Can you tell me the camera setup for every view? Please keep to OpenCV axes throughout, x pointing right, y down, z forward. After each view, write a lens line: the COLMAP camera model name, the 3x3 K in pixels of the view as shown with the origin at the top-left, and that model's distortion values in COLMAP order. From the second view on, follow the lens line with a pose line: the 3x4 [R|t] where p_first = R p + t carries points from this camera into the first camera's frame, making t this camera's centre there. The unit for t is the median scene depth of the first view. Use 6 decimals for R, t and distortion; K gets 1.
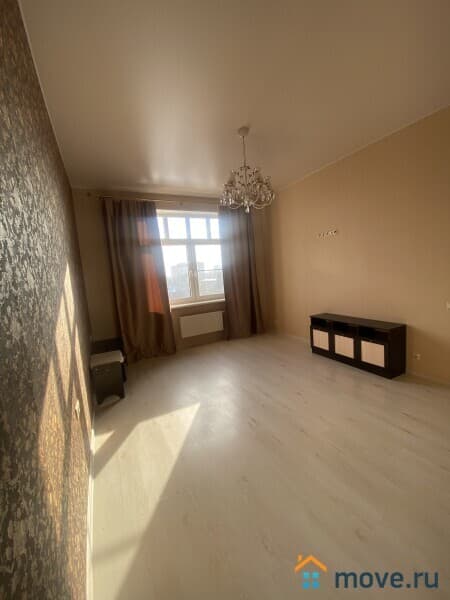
lens RADIAL K [[245.8, 0, 225.0], [0, 245.8, 300.0], [0, 0, 1]] dist [0.017526, -0.016541]
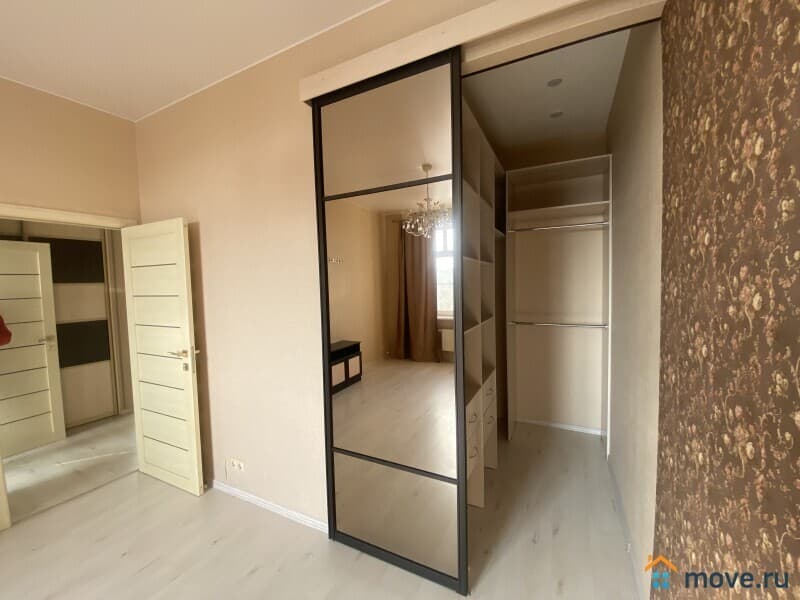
lens RADIAL K [[327.7, 0, 396.8], [0, 327.7, 300.4], [0, 0, 1]] dist [0.017526, -0.016541]
pose [[-0.582969, 0.046038, 0.811189, -0.954072], [0.171457, 0.982881, 0.067437, -0.187645], [-0.794198, 0.178398, -0.580882, 2.167837]]
